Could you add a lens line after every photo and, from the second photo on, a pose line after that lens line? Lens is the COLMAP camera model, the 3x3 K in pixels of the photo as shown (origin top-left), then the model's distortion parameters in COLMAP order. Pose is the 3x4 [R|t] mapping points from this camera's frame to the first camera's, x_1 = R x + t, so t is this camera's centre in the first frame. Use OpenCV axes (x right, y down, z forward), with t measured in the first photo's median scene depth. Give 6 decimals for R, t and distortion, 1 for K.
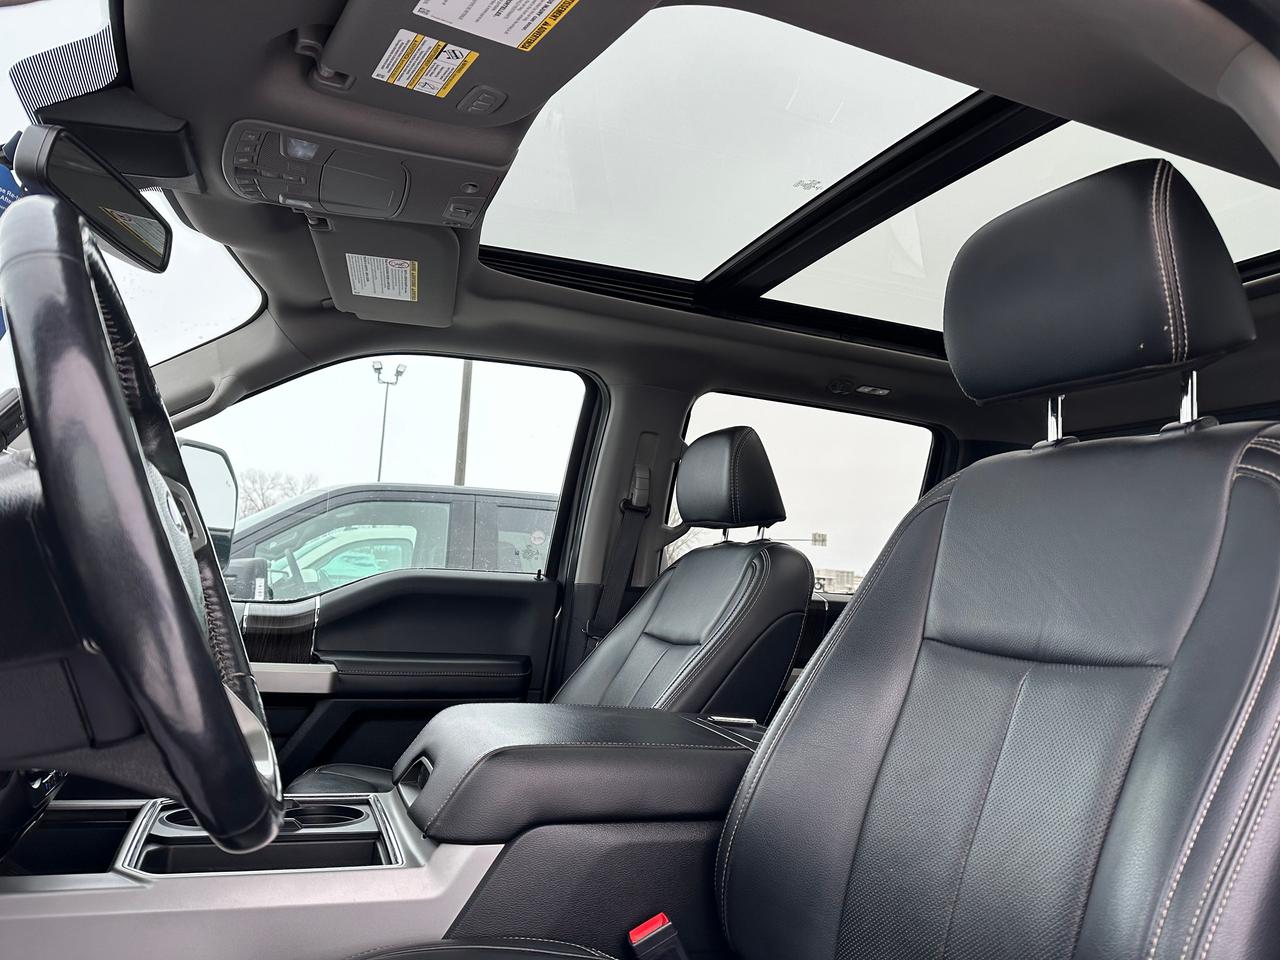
lens RADIAL K [[877.6, 0, 640.0], [0, 877.6, 480.0], [0, 0, 1]] dist [0.070721, -0.114214]
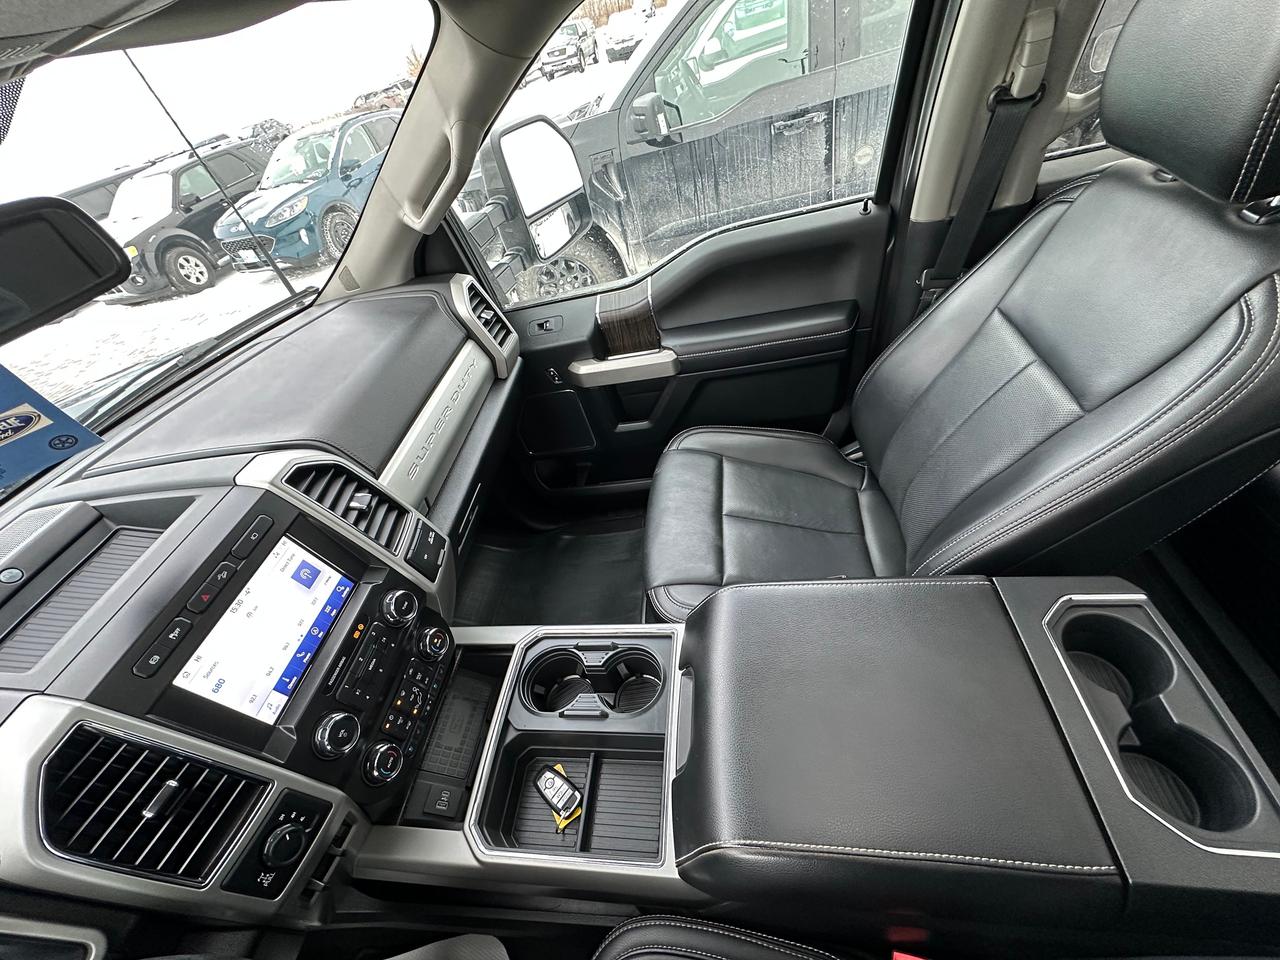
lens RADIAL K [[509.7, 0, 640.0], [0, 509.7, 480.0], [0, 0, 1]] dist [0.000752, 0.000261]
pose [[0.838536, 0.122615, -0.530871, -0.003526], [0.346644, 0.631655, 0.693433, -0.159808], [0.420352, -0.765492, 0.487162, 0.507254]]
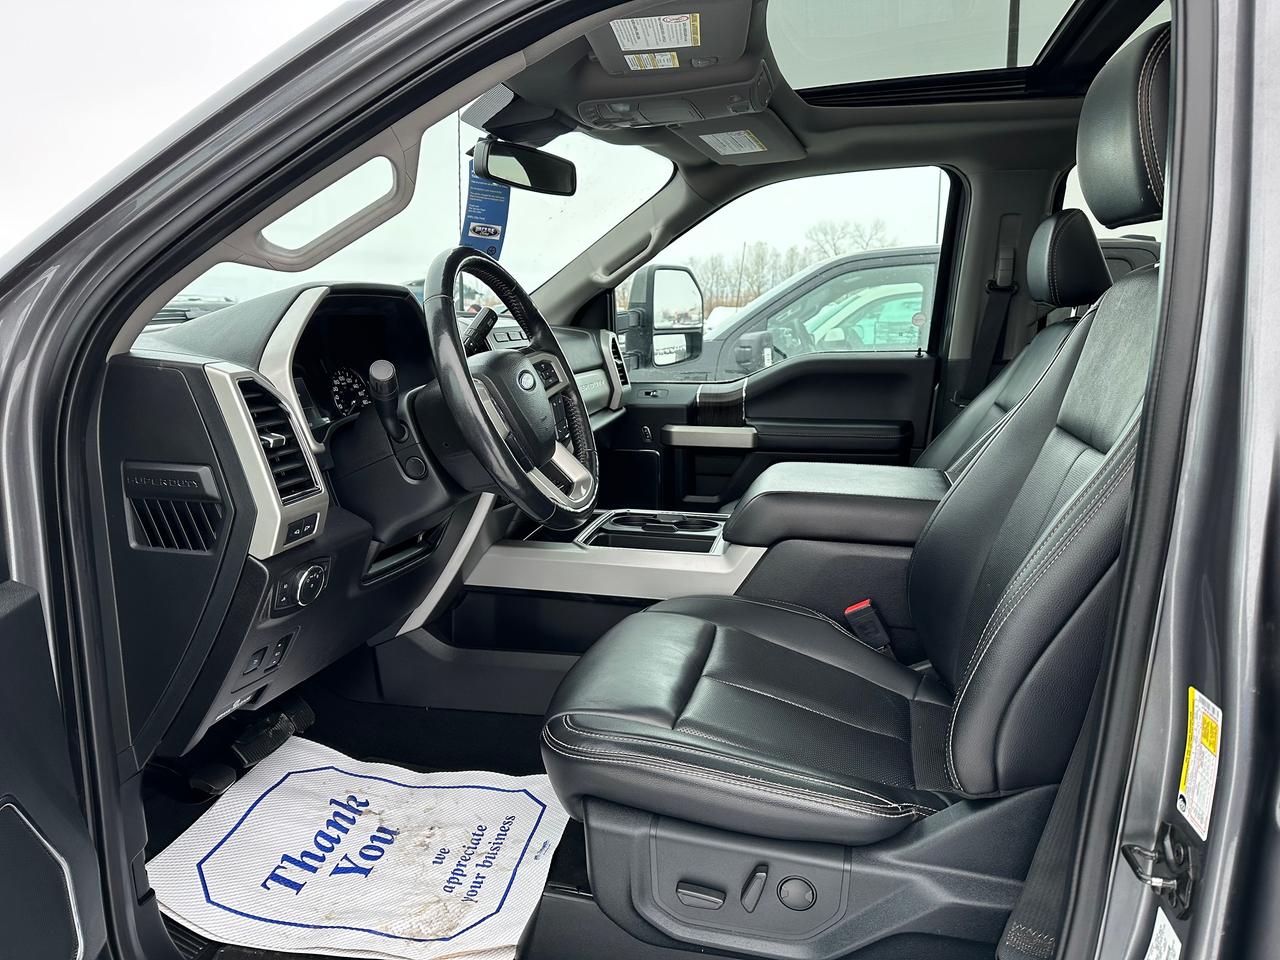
lens RADIAL K [[873.9, 0, 640.0], [0, 873.9, 480.0], [0, 0, 1]] dist [0.054456, -0.000537]
pose [[0.813357, 0.040539, -0.580350, 0.295161], [0.126504, 0.961375, 0.244449, -0.067788], [0.567844, -0.272241, 0.776813, -0.179554]]
